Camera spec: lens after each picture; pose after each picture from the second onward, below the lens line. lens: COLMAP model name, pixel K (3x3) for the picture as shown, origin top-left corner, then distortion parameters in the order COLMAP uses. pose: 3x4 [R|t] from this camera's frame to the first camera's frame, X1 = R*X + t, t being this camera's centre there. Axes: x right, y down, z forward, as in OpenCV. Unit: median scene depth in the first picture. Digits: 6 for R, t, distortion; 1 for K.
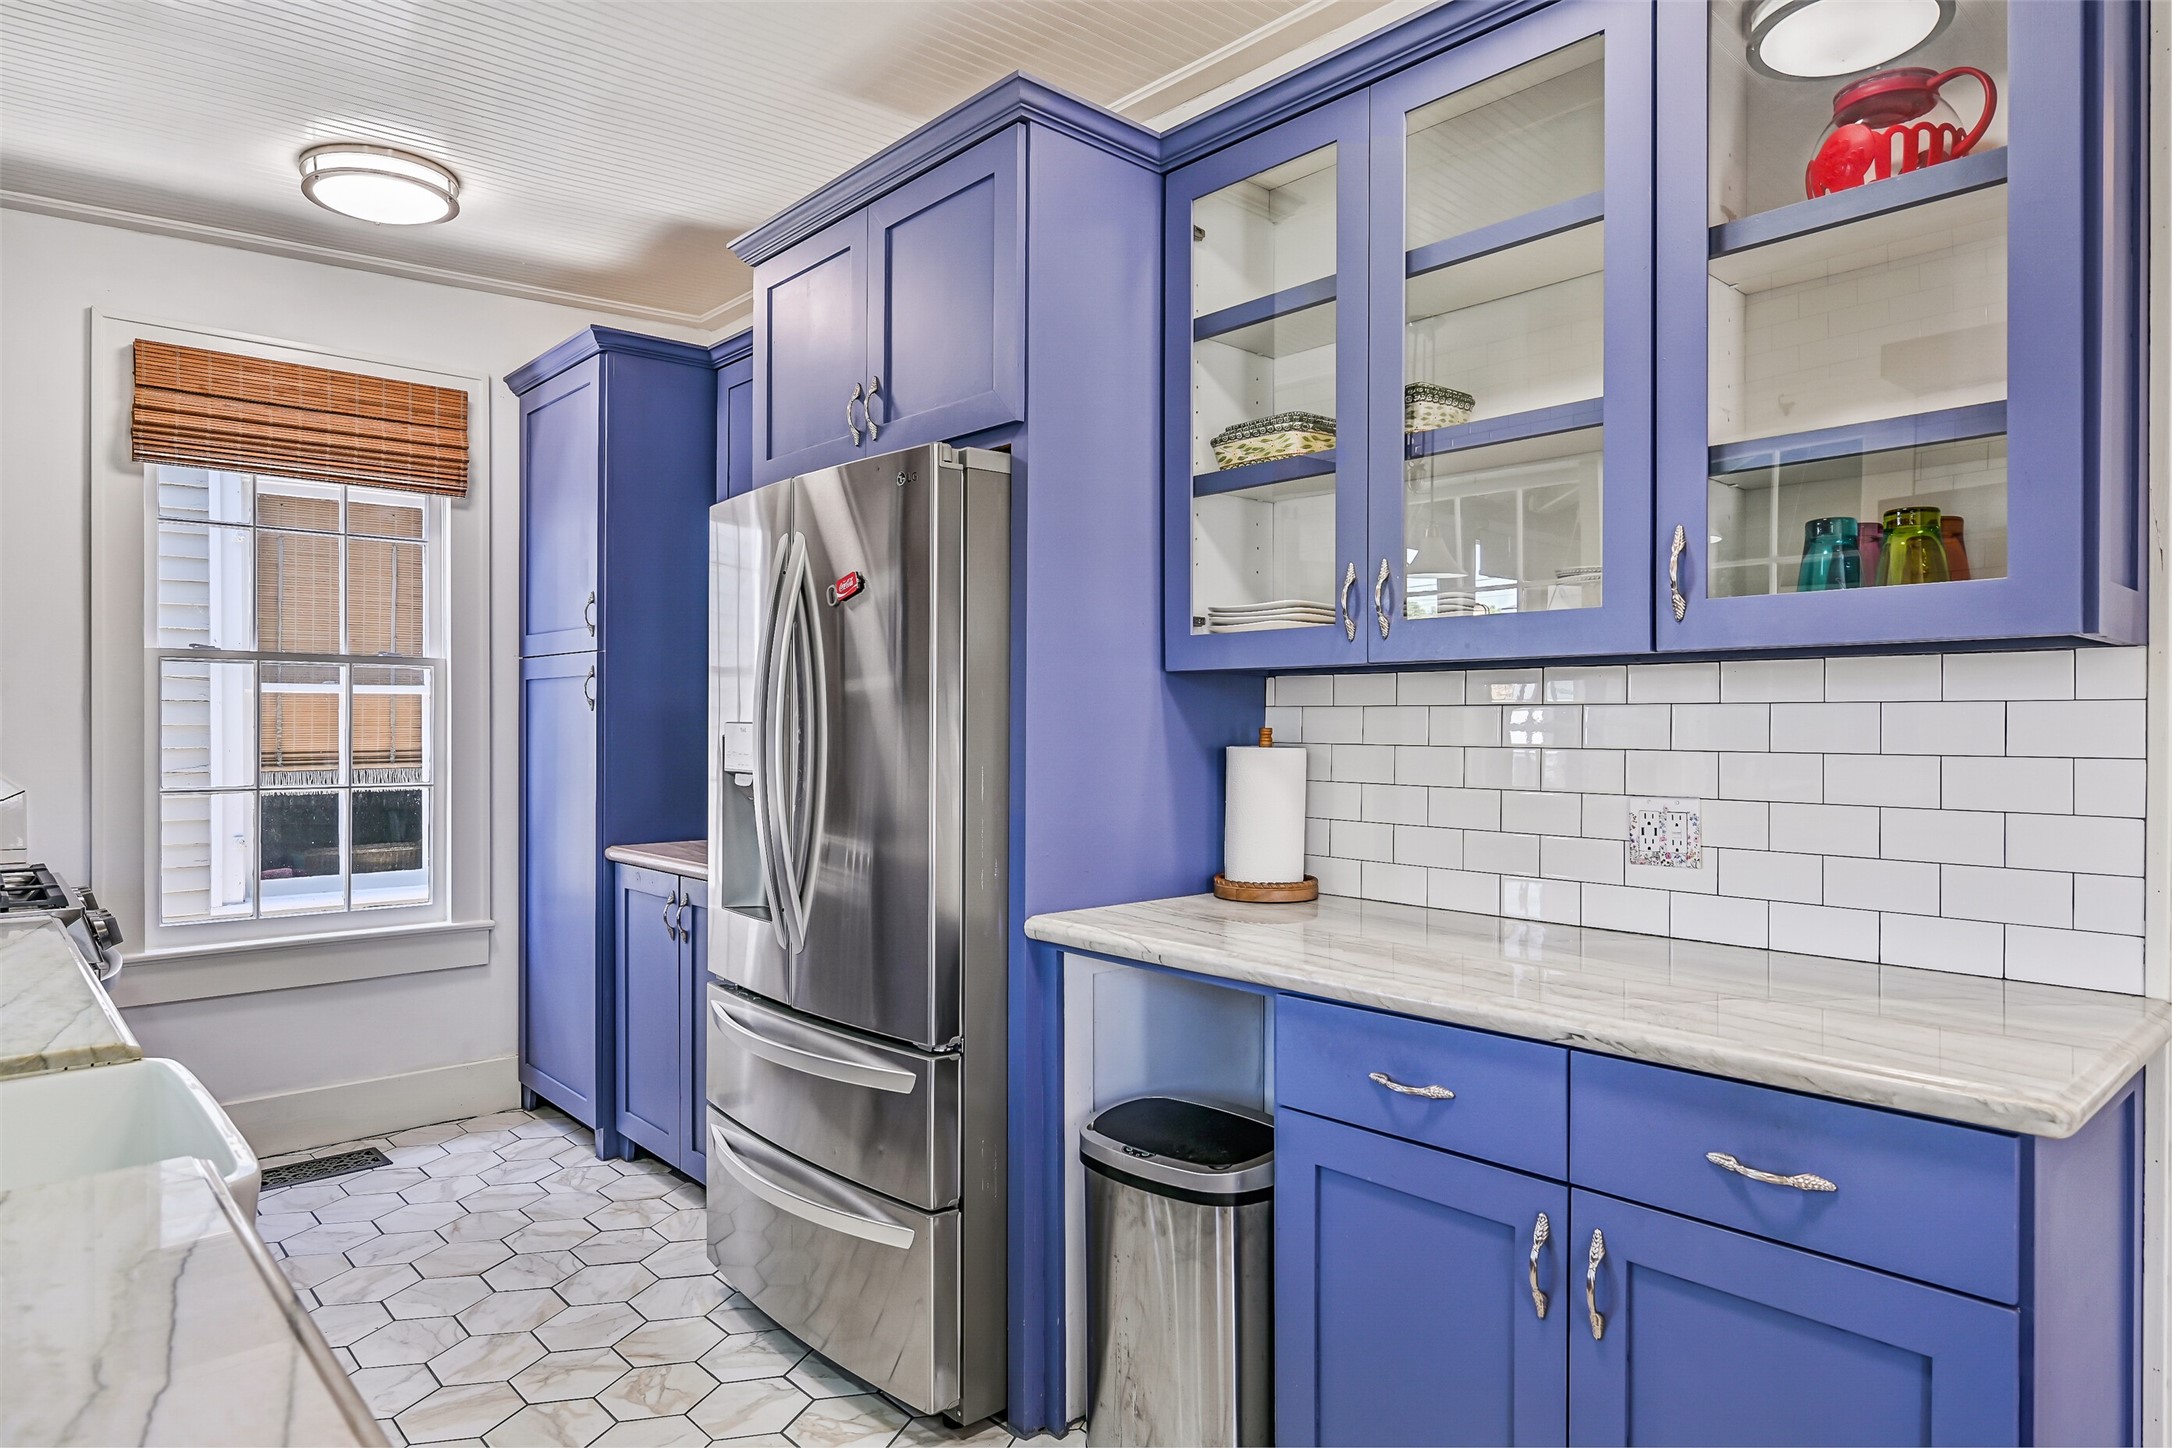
lens RADIAL K [[1293.2, 0, 1088.8], [0, 1293.2, 722.6], [0, 0, 1]] dist [-0.000361, 0.000501]
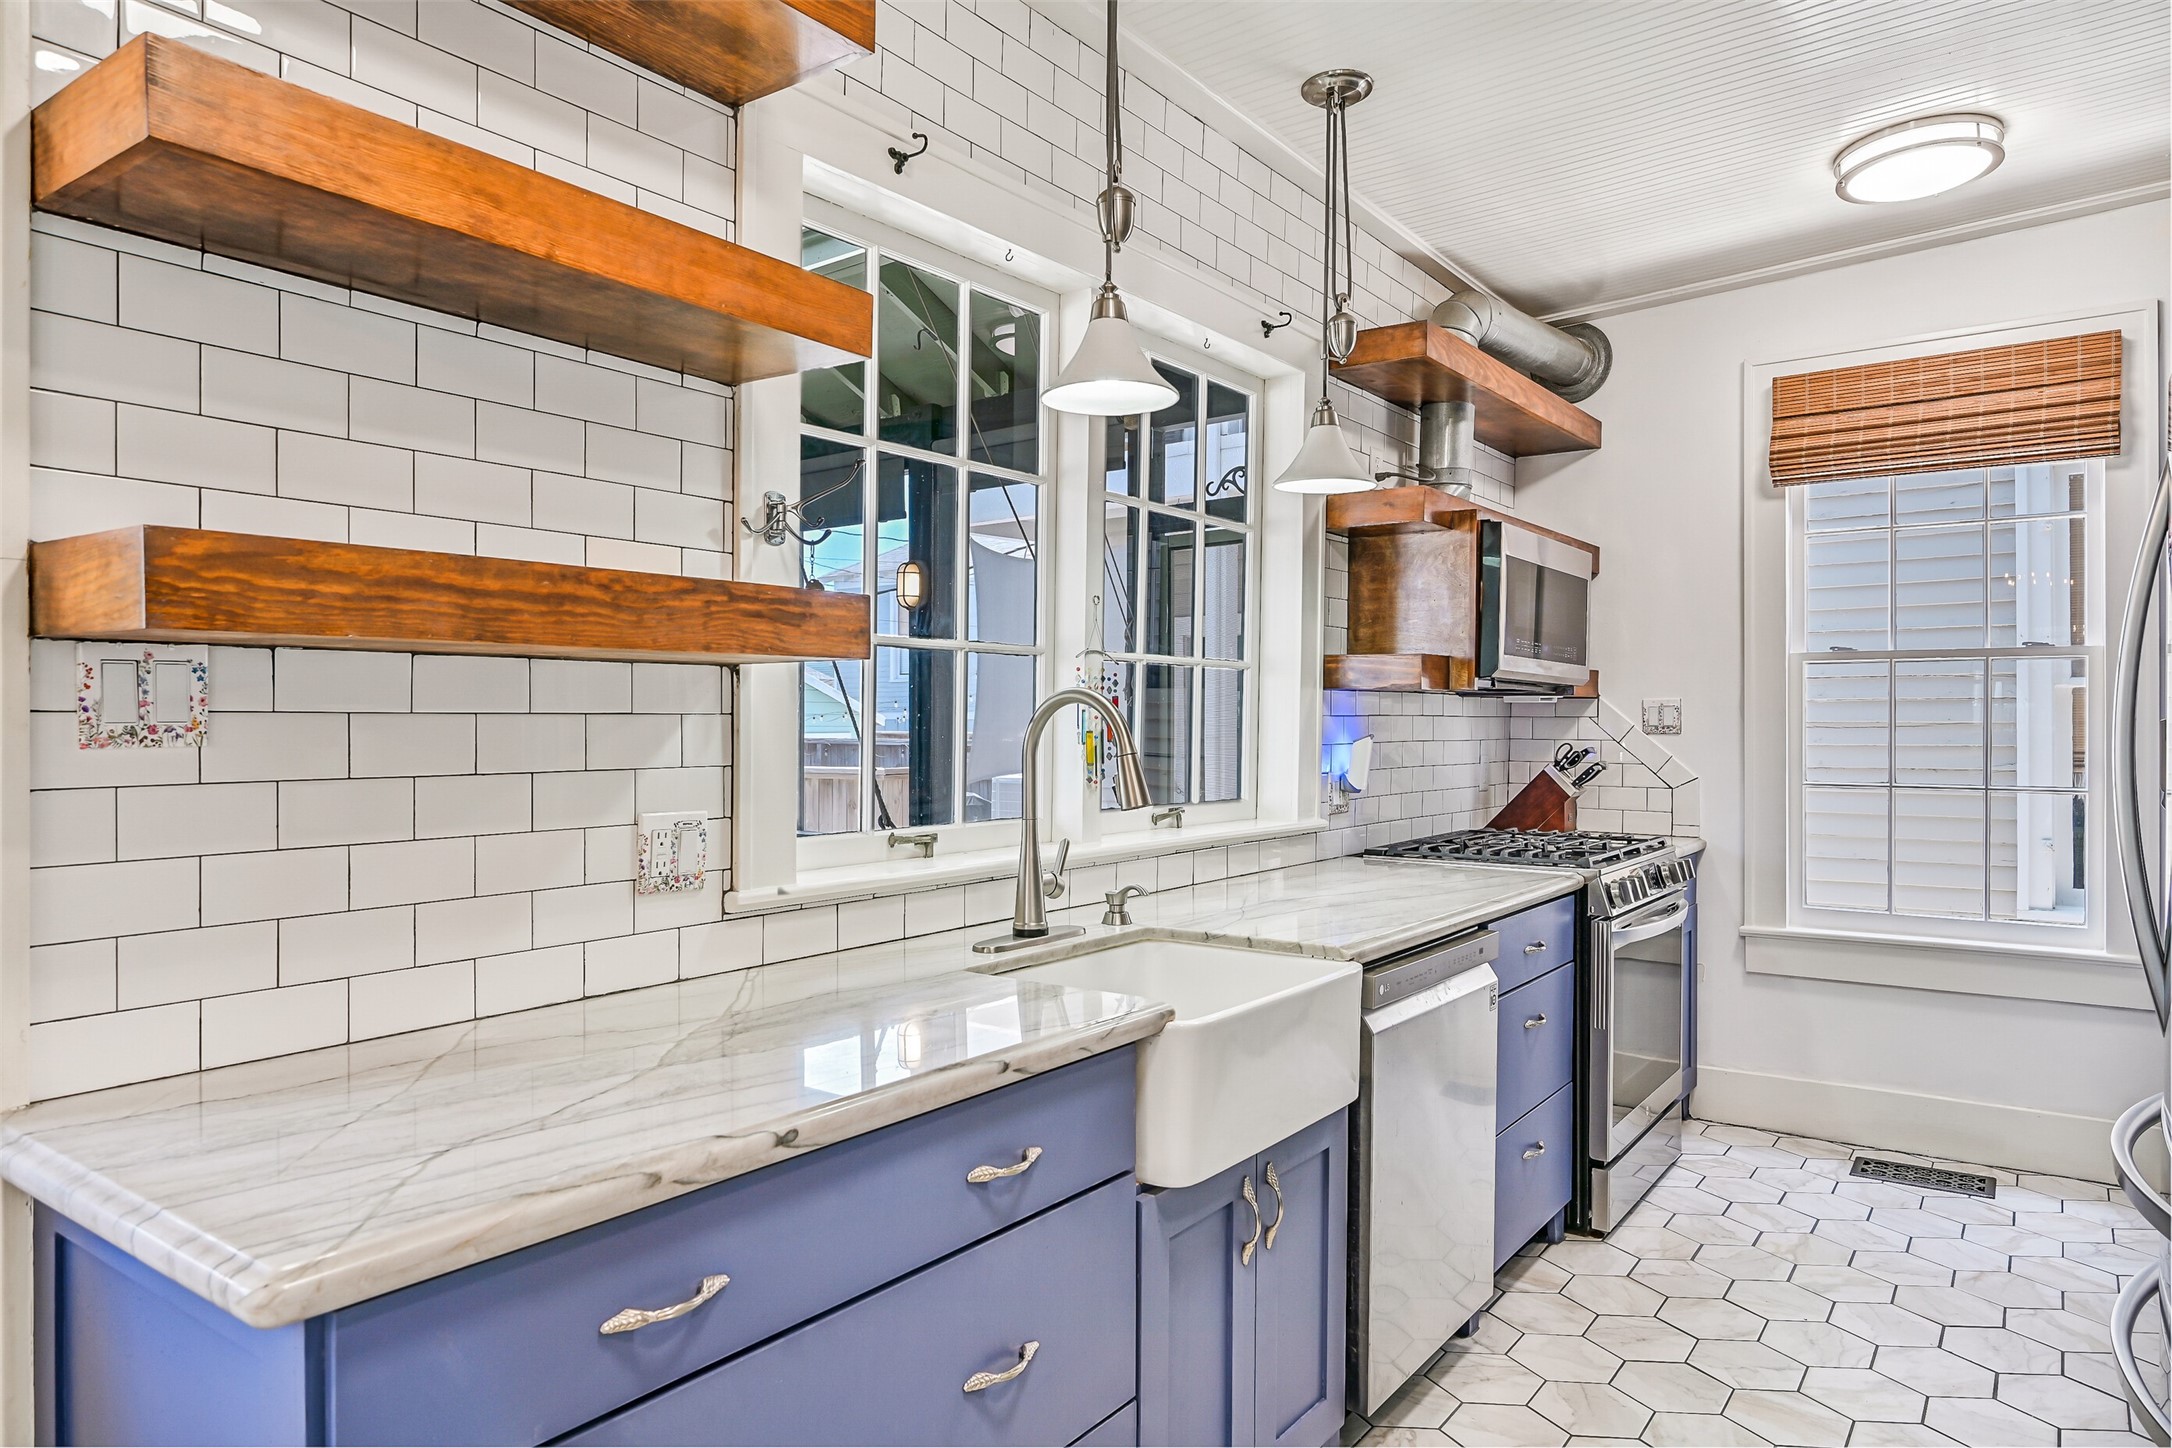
lens RADIAL K [[1331.0, 0, 1092.7], [0, 1331.0, 738.7], [0, 0, 1]] dist [0.001548, -0.001823]
pose [[0.210126, 0.011206, -0.977610, 0.254750], [0.004939, 0.999909, 0.012523, -0.002713], [0.977662, -0.007460, 0.210051, 0.174432]]
